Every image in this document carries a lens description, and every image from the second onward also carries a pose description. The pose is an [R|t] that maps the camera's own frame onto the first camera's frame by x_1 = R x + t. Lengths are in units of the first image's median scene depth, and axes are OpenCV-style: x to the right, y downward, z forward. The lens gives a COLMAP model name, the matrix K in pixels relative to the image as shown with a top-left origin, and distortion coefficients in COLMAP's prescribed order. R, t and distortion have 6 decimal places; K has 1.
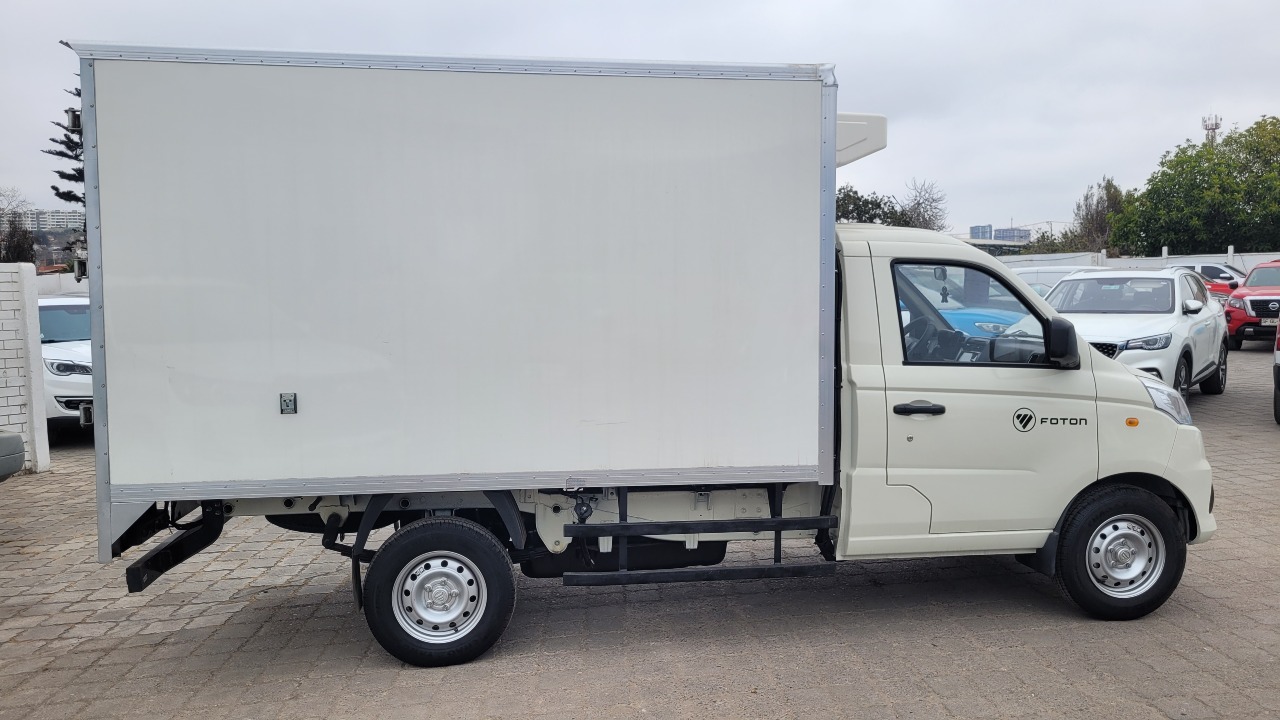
lens RADIAL K [[967.5, 0, 631.5], [0, 967.5, 348.9], [0, 0, 1]] dist [0.044816, -0.024069]
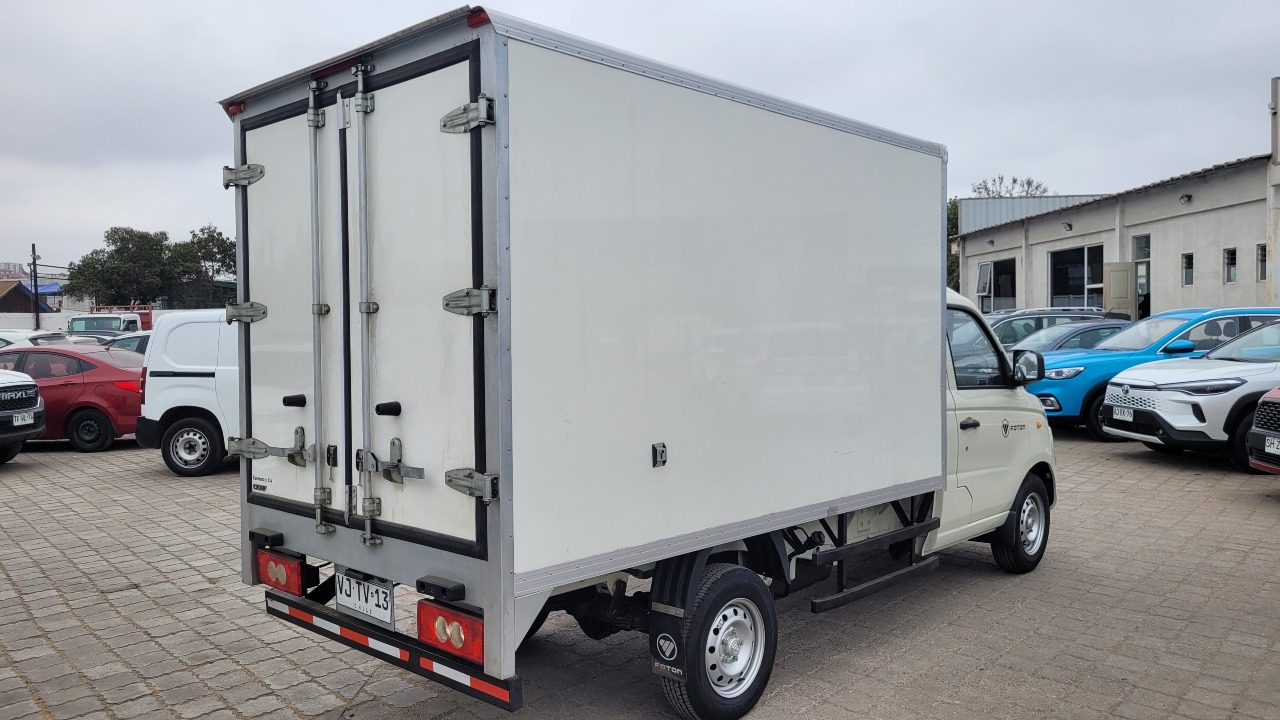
lens RADIAL K [[967.5, 0, 628.7], [0, 967.5, 362.3], [0, 0, 1]] dist [0.044816, -0.024069]
pose [[0.782876, -0.020130, 0.621852, -0.340681], [0.041739, 0.998924, -0.020210, -0.004515], [-0.620776, 0.041777, 0.782874, 0.117942]]
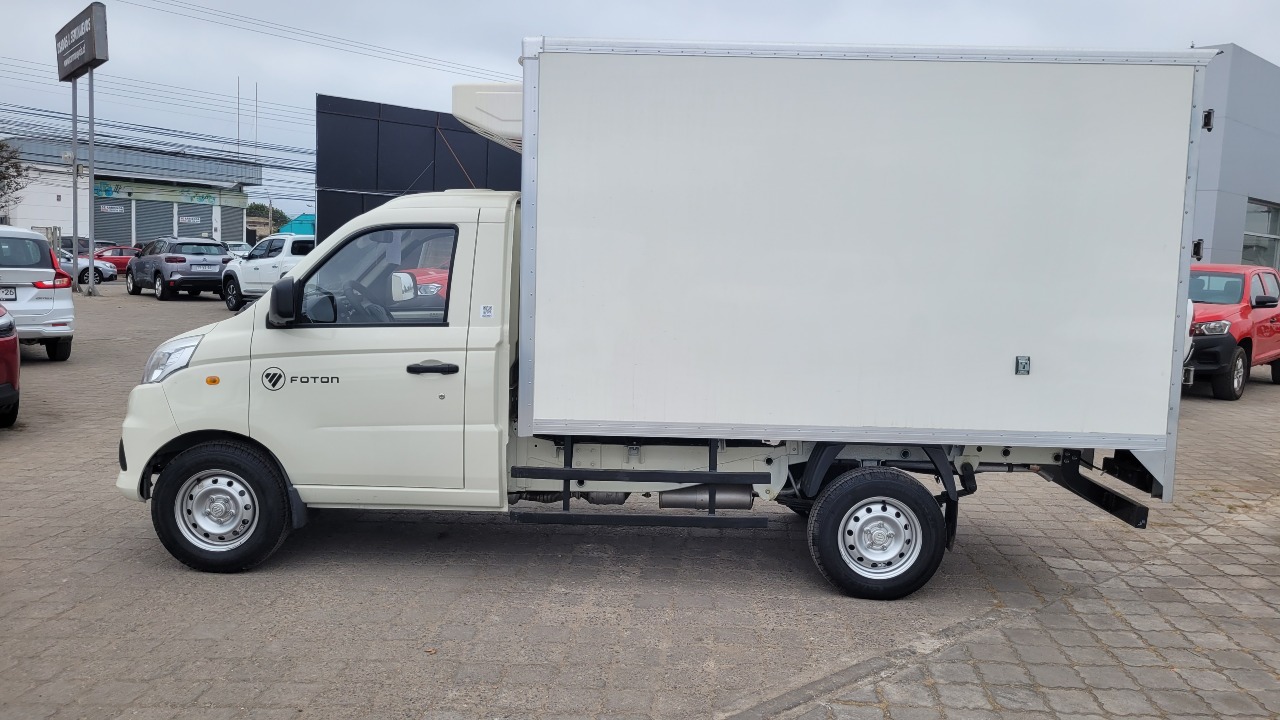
lens RADIAL K [[967.5, 0, 640.6], [0, 967.5, 352.0], [0, 0, 1]] dist [0.044816, -0.024069]
pose [[-0.988464, -0.033807, 0.147634, -0.051031], [-0.010468, 0.987688, 0.156088, -0.058472], [-0.151093, 0.152742, -0.976648, 0.971090]]
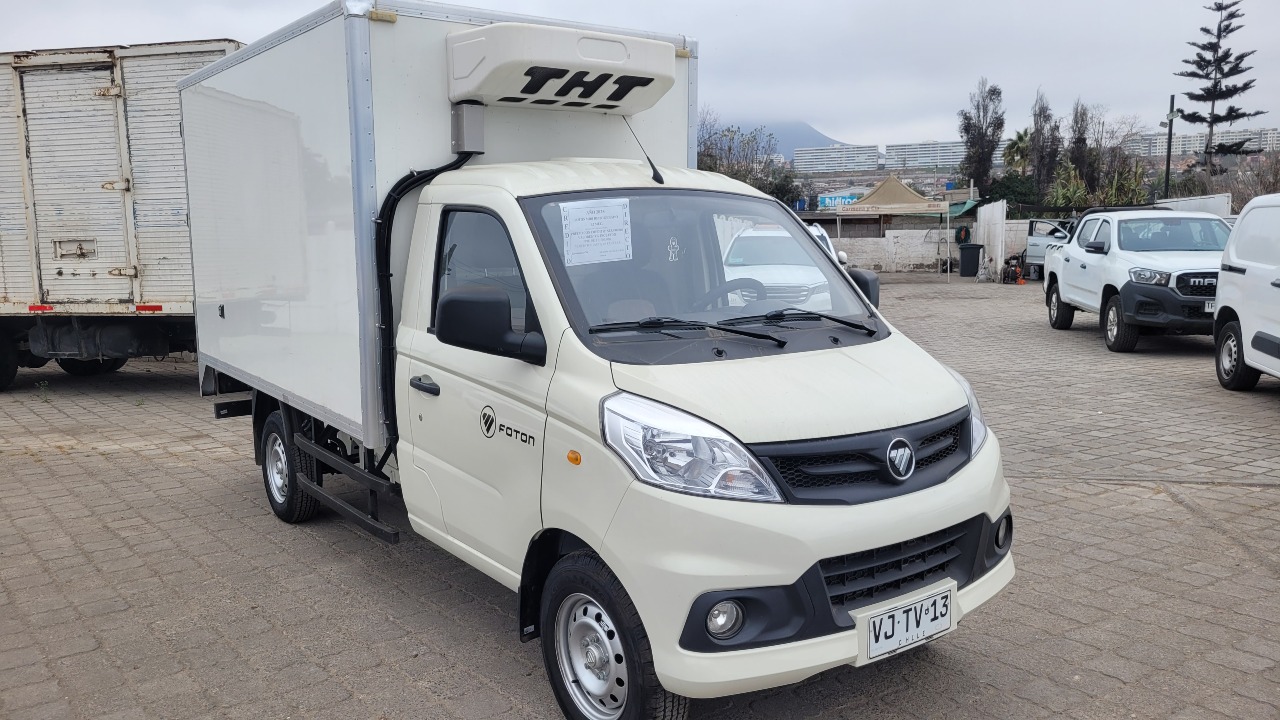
lens RADIAL K [[967.5, 0, 636.7], [0, 967.5, 357.9], [0, 0, 1]] dist [0.044816, -0.024069]
pose [[0.476523, 0.128438, -0.869730, 0.466542], [-0.052044, 0.991657, 0.117929, -0.030360], [0.877620, -0.010931, 0.479232, 0.309497]]
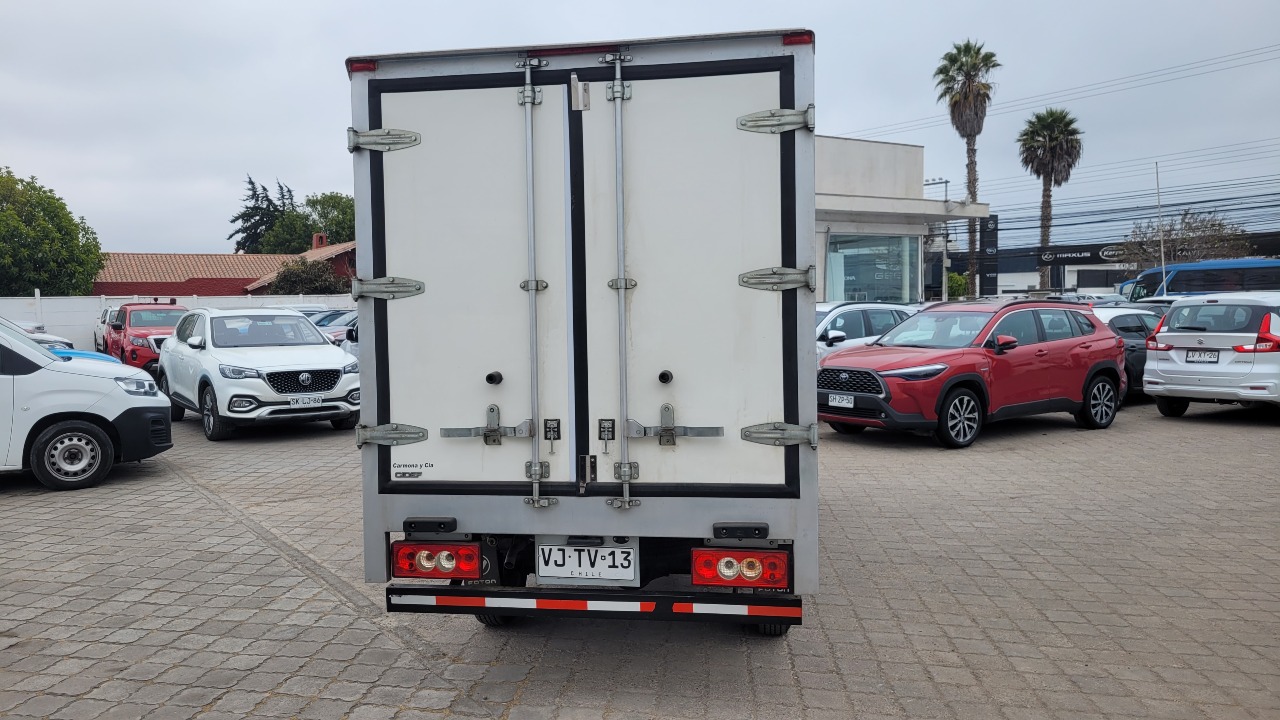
lens RADIAL K [[967.5, 0, 621.3], [0, 967.5, 362.6], [0, 0, 1]] dist [0.044816, -0.024069]
pose [[0.288696, -0.040213, 0.956576, -0.535998], [0.072339, 0.997178, 0.020088, -0.012139], [-0.954684, 0.063398, 0.290791, 0.327537]]
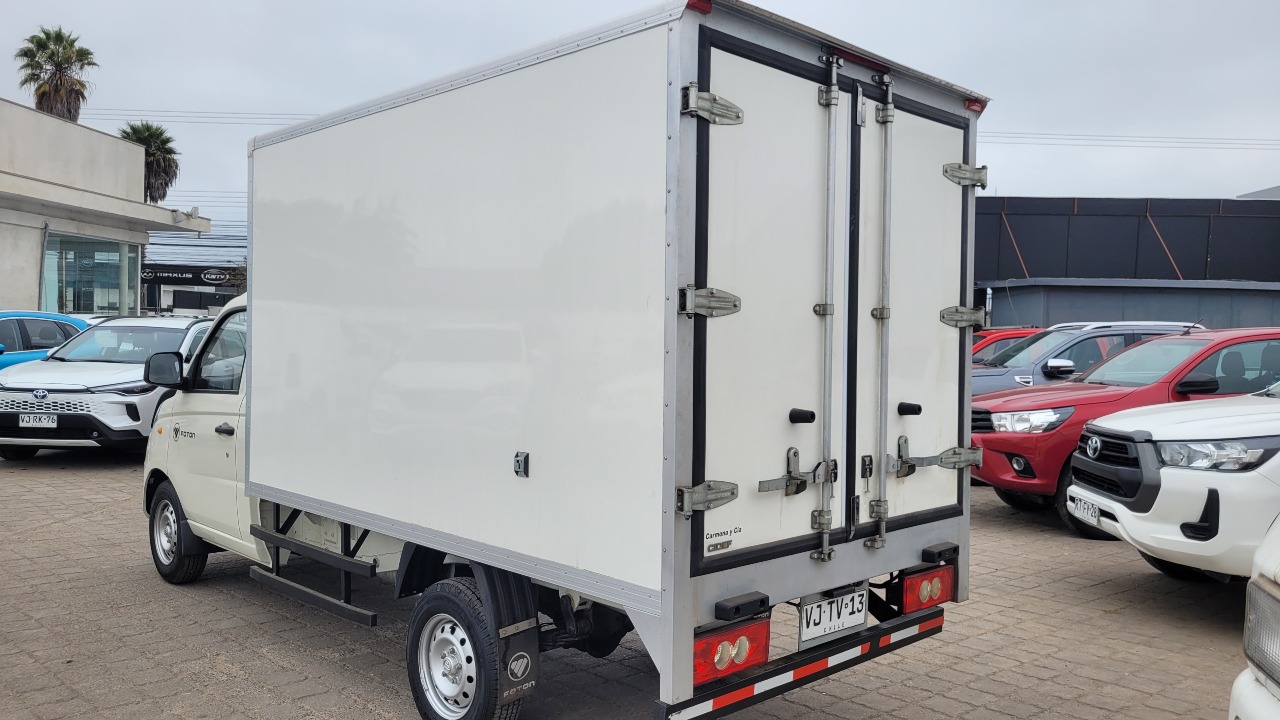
lens RADIAL K [[967.5, 0, 640.2], [0, 967.5, 356.8], [0, 0, 1]] dist [0.044816, -0.024069]
pose [[-0.591783, -0.017165, 0.805914, -0.425051], [0.035236, 0.998267, 0.047135, -0.036751], [-0.805327, 0.056291, -0.590153, 0.687895]]
